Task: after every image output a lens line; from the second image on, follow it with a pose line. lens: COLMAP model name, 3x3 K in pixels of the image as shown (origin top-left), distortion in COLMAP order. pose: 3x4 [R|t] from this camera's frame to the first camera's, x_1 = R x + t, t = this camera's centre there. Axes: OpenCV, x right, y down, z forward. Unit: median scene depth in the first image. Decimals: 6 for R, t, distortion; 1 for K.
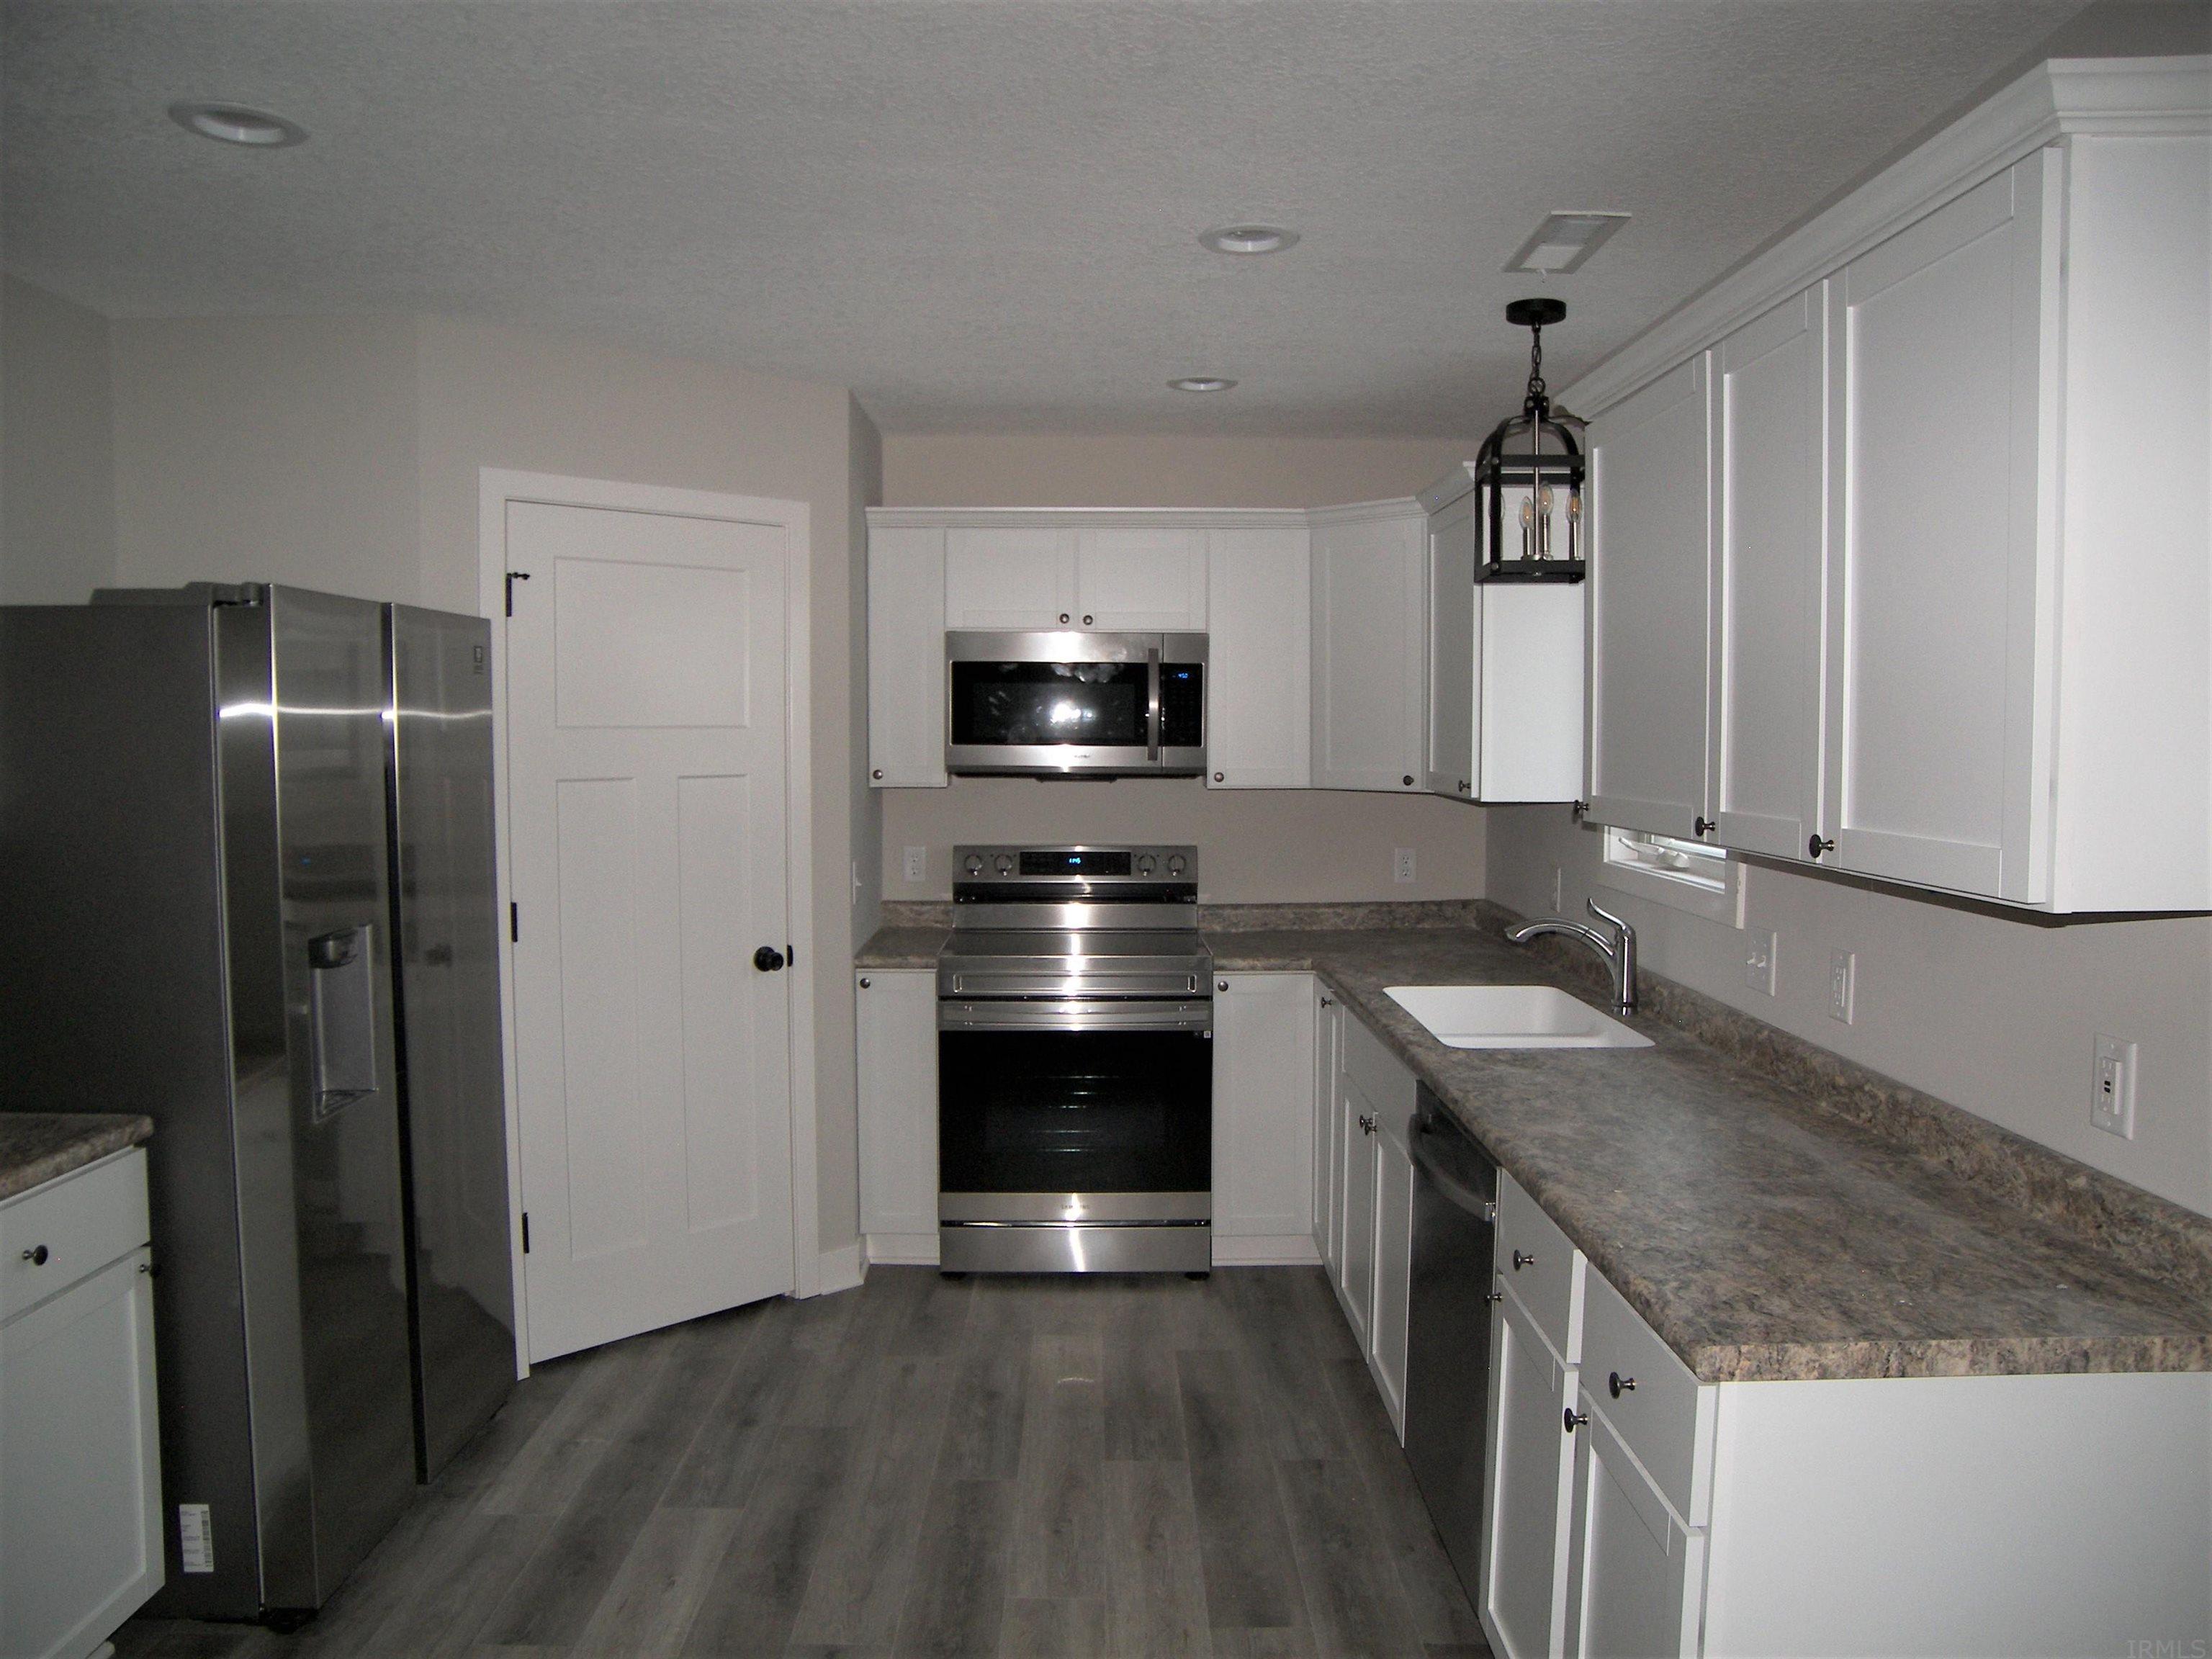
lens RADIAL K [[1574.1, 0, 1032.1], [0, 1574.1, 809.6], [0, 0, 1]] dist [-0.134883, 0.075745]
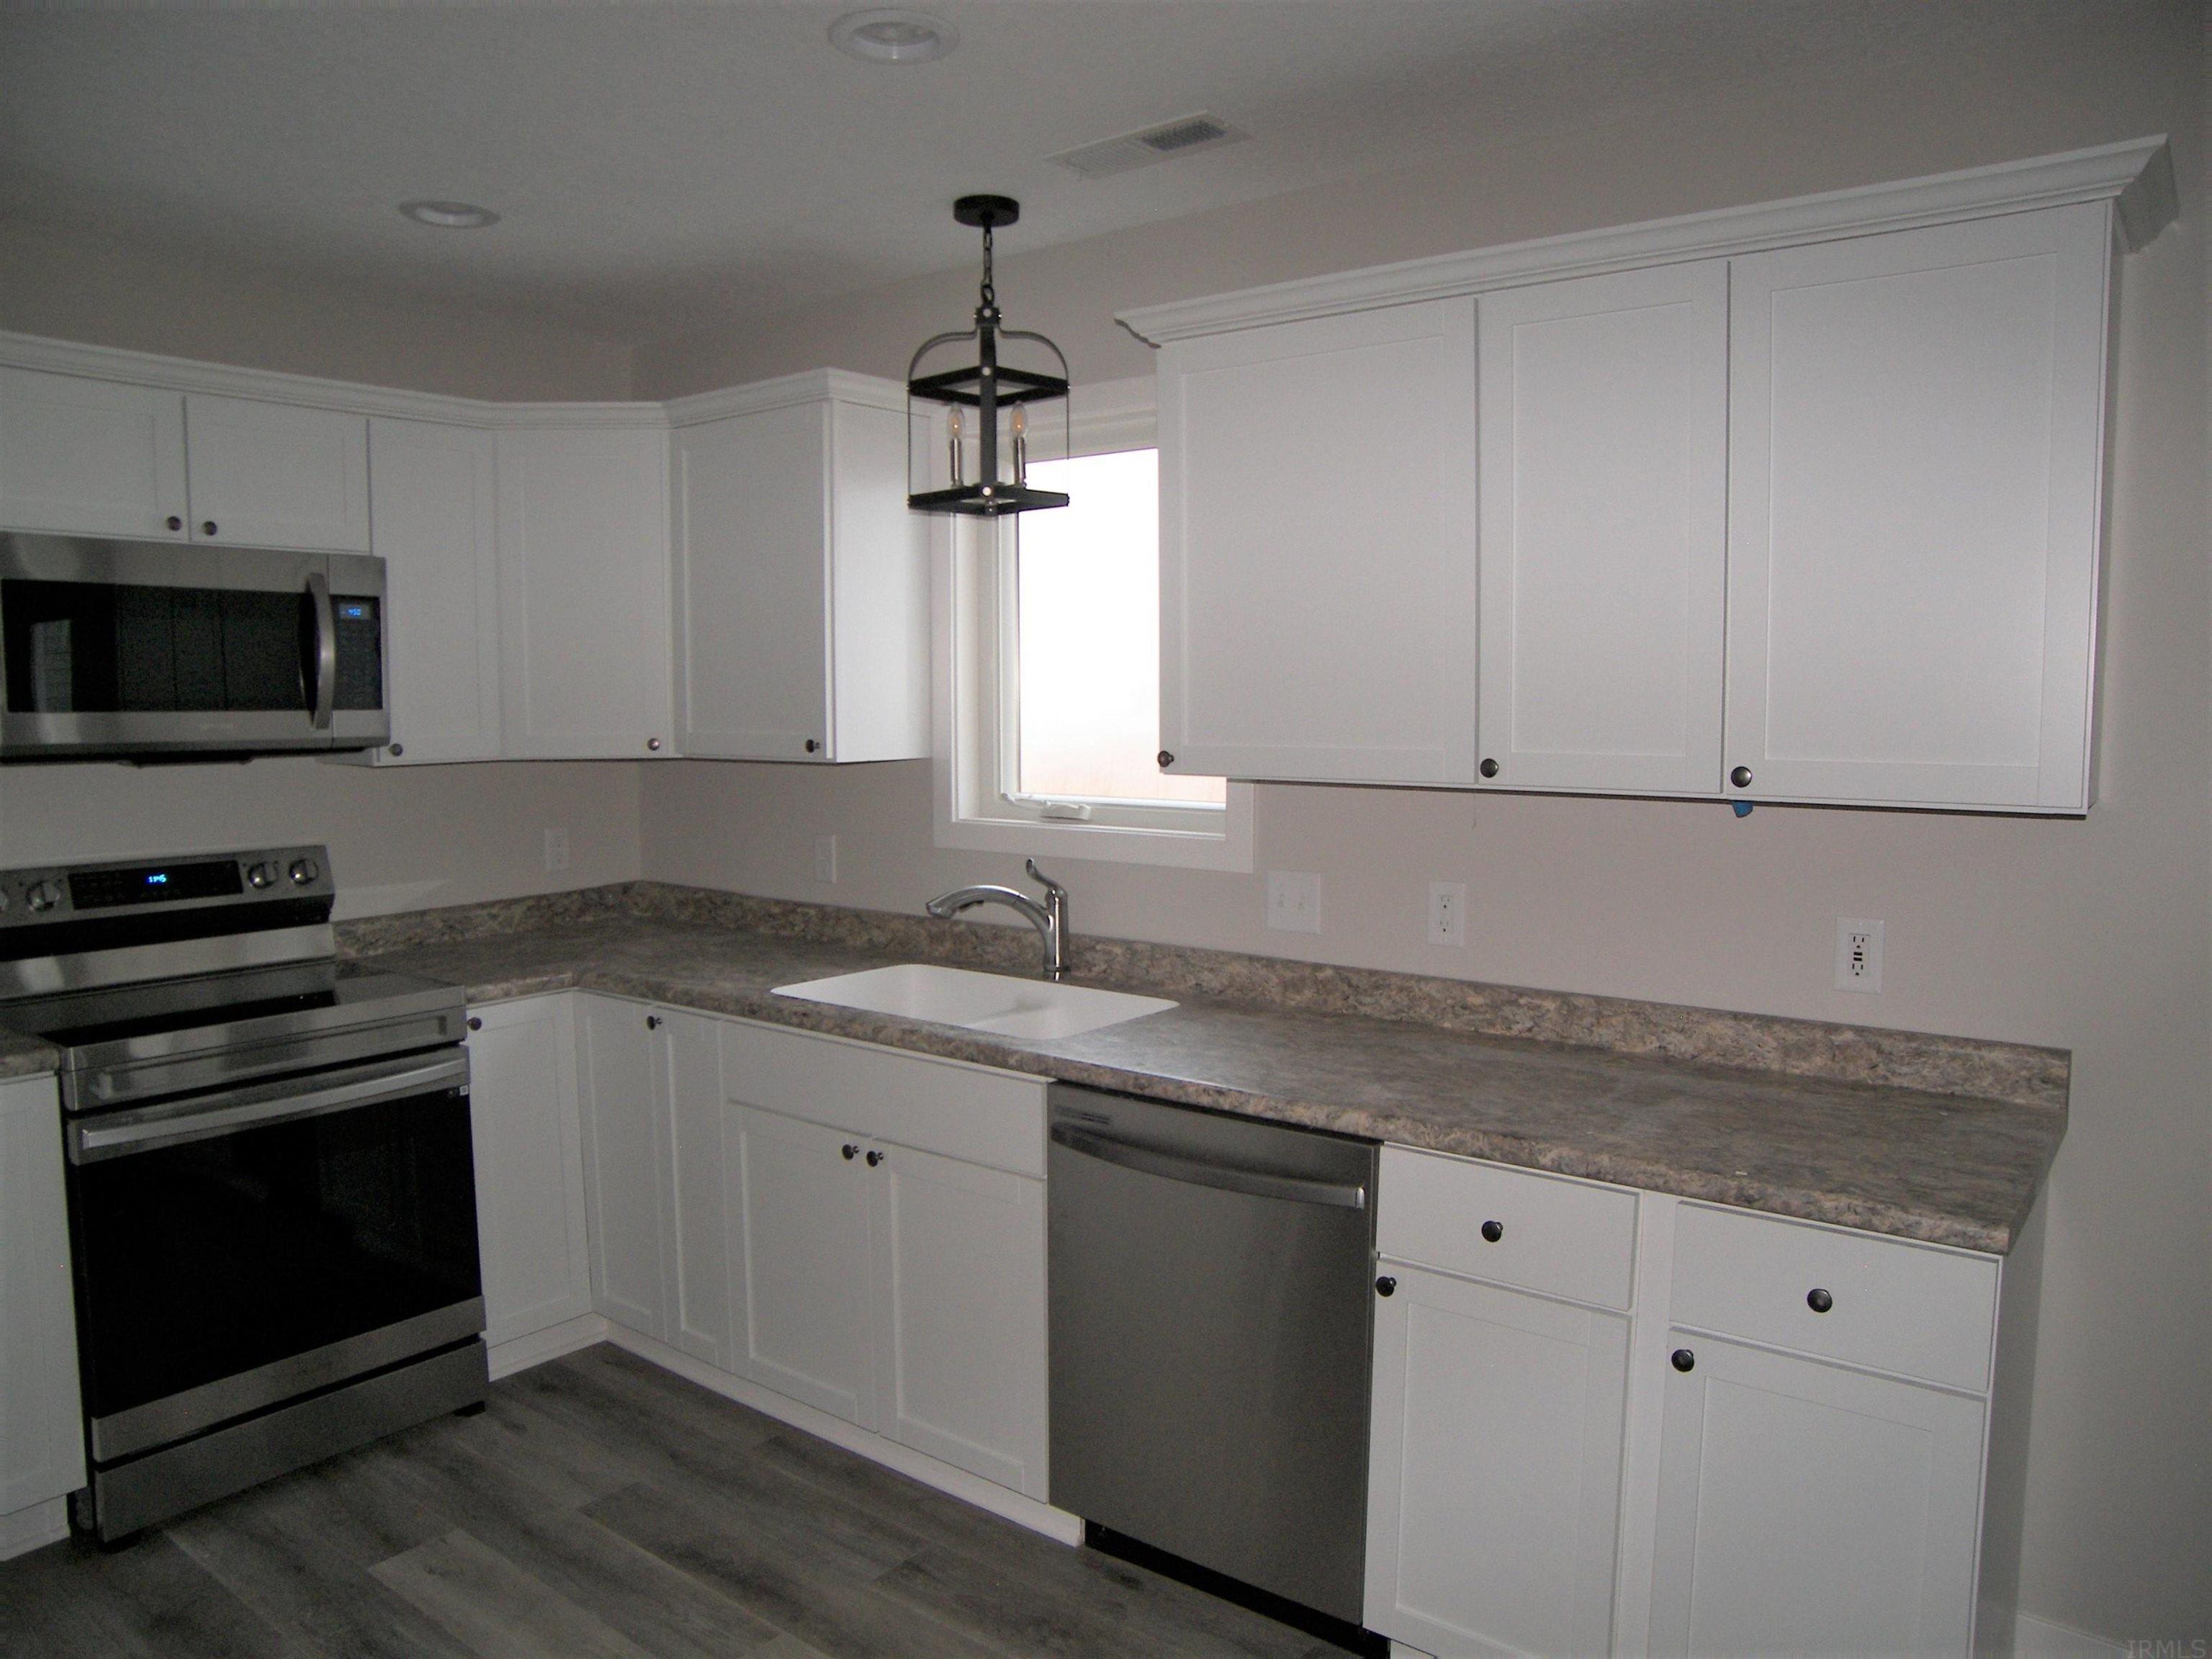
lens RADIAL K [[1574.1, 0, 1067.5], [0, 1574.1, 825.8], [0, 0, 1]] dist [-0.134883, 0.075745]
pose [[0.600192, -0.067187, 0.797029, -0.294958], [0.044443, 0.997728, 0.050638, -0.007806], [-0.798621, 0.005029, 0.601814, 0.322208]]
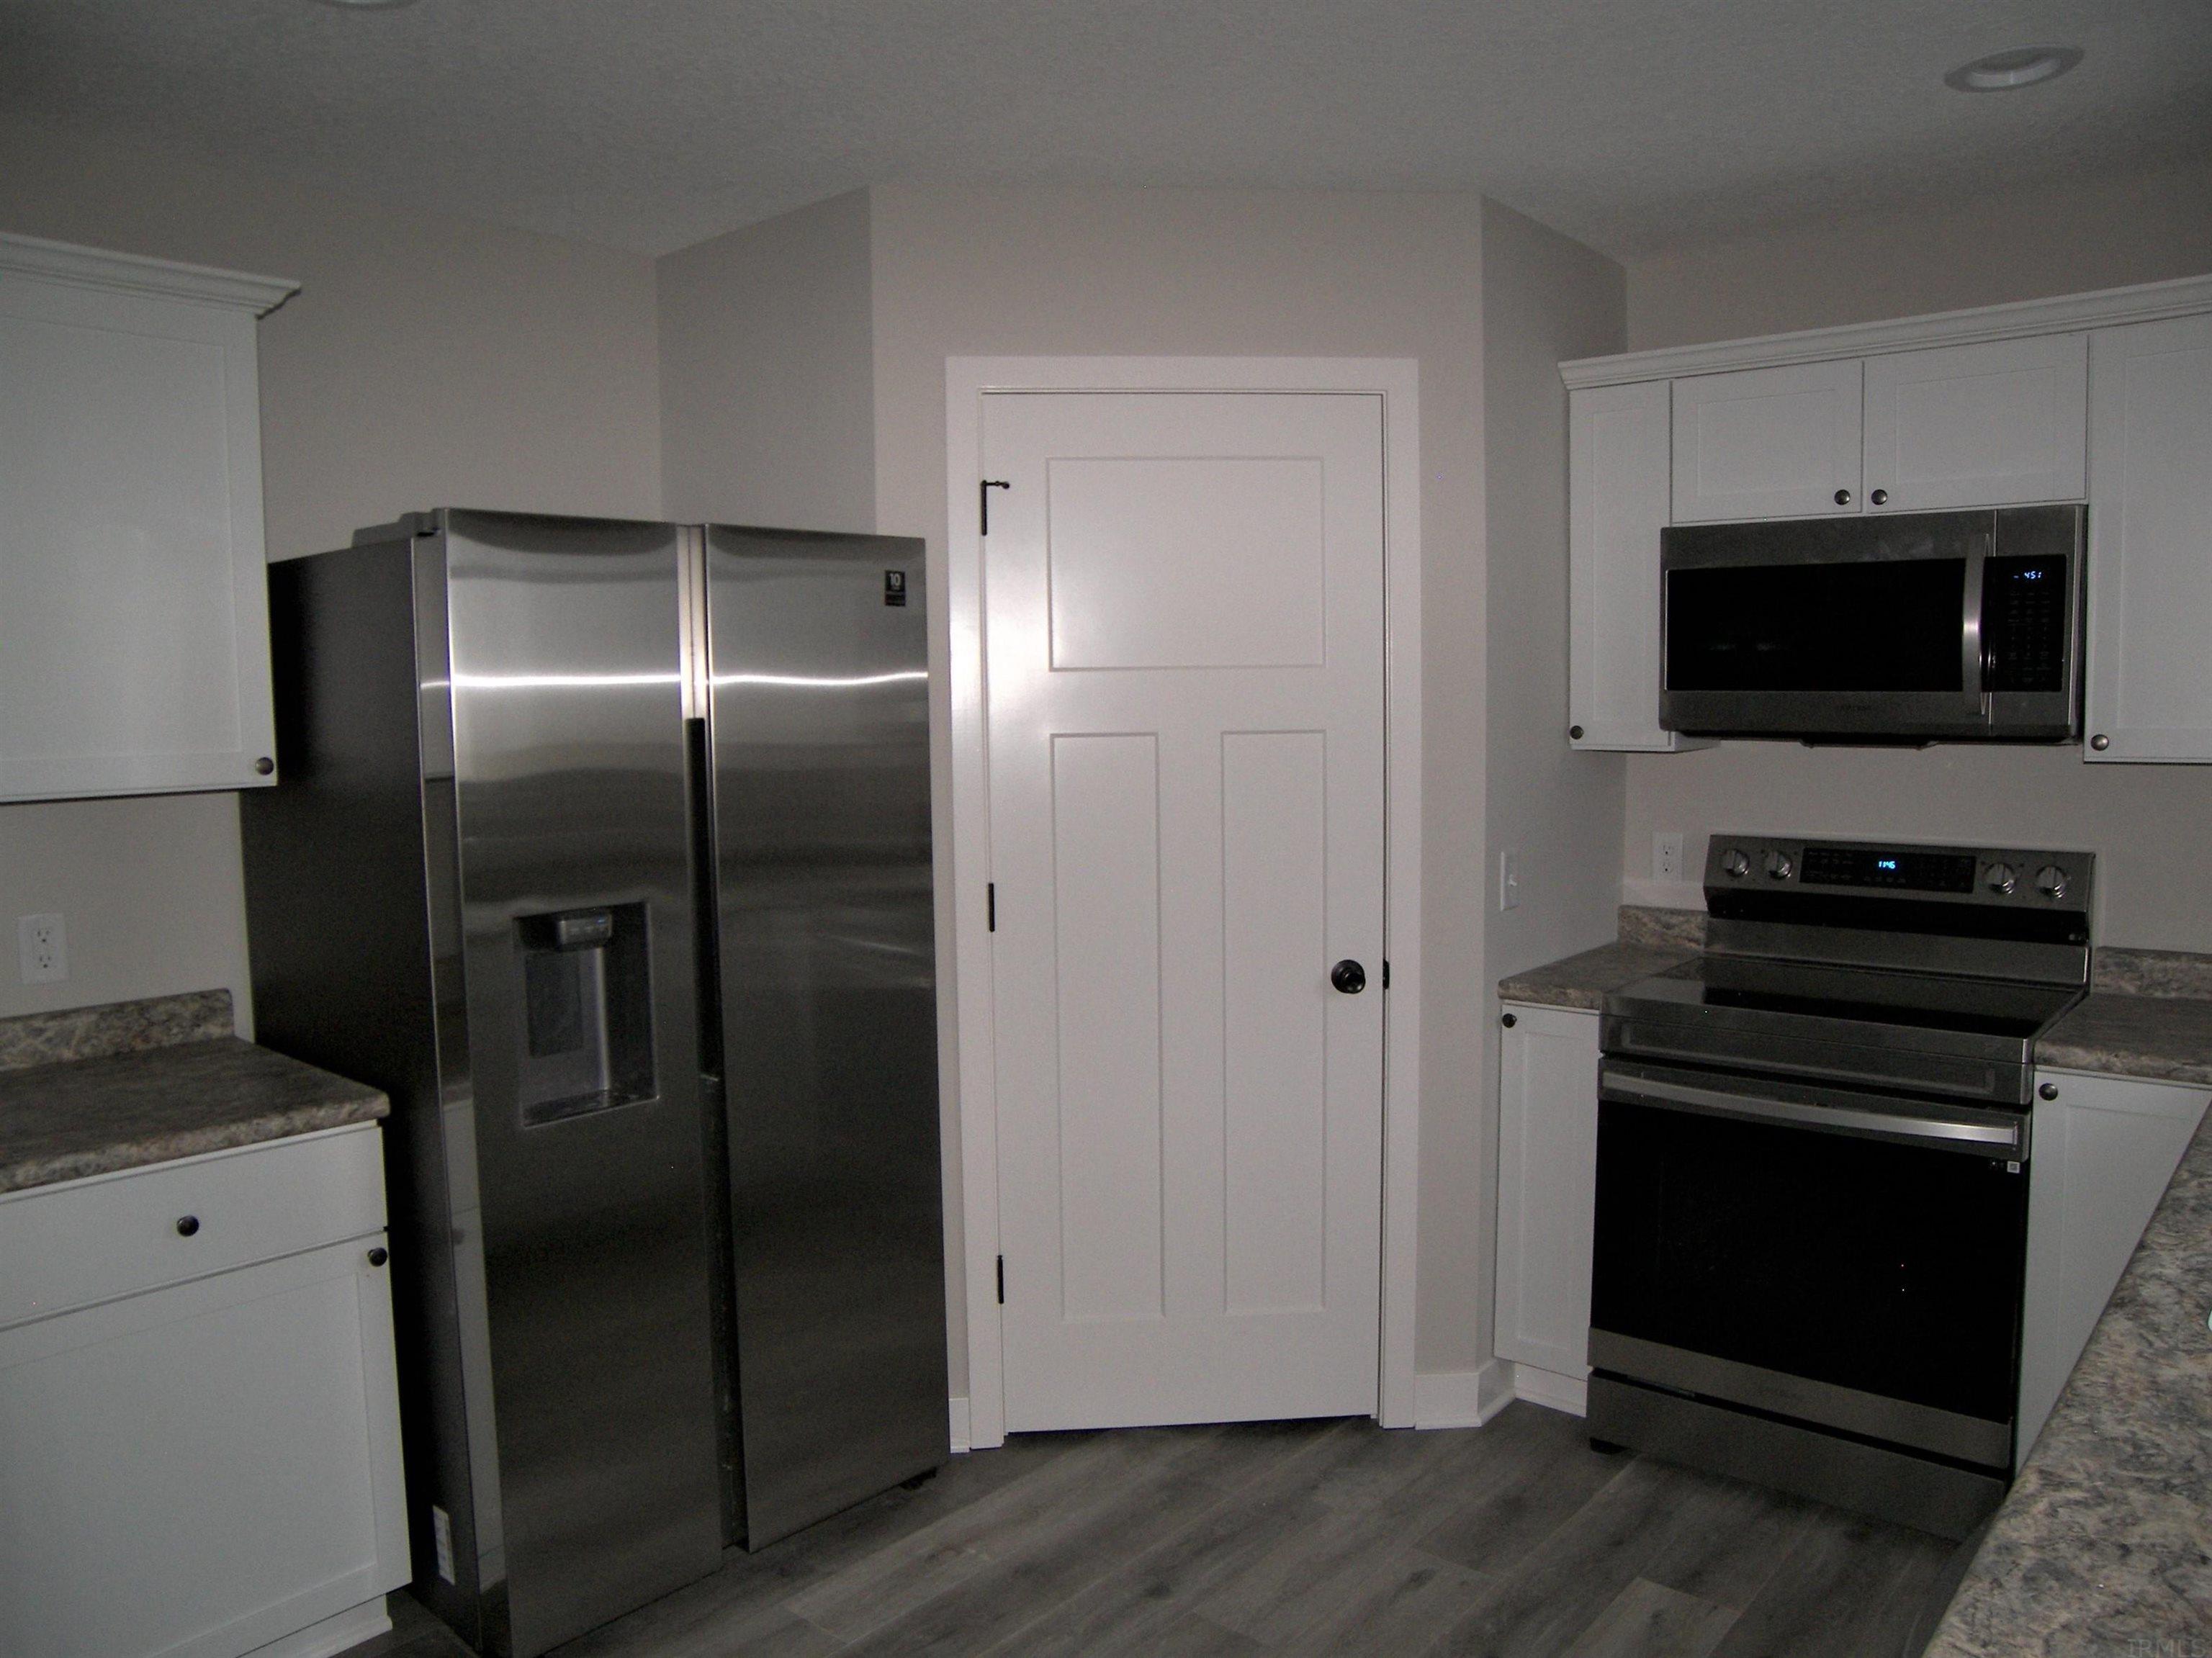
lens RADIAL K [[1574.0, 0, 1125.2], [0, 1574.0, 819.7], [0, 0, 1]] dist [-0.134883, 0.075745]
pose [[0.772705, 0.040199, -0.633492, 0.209780], [-0.019494, 0.999025, 0.039617, -0.006921], [0.634466, -0.018263, 0.772735, 0.335570]]
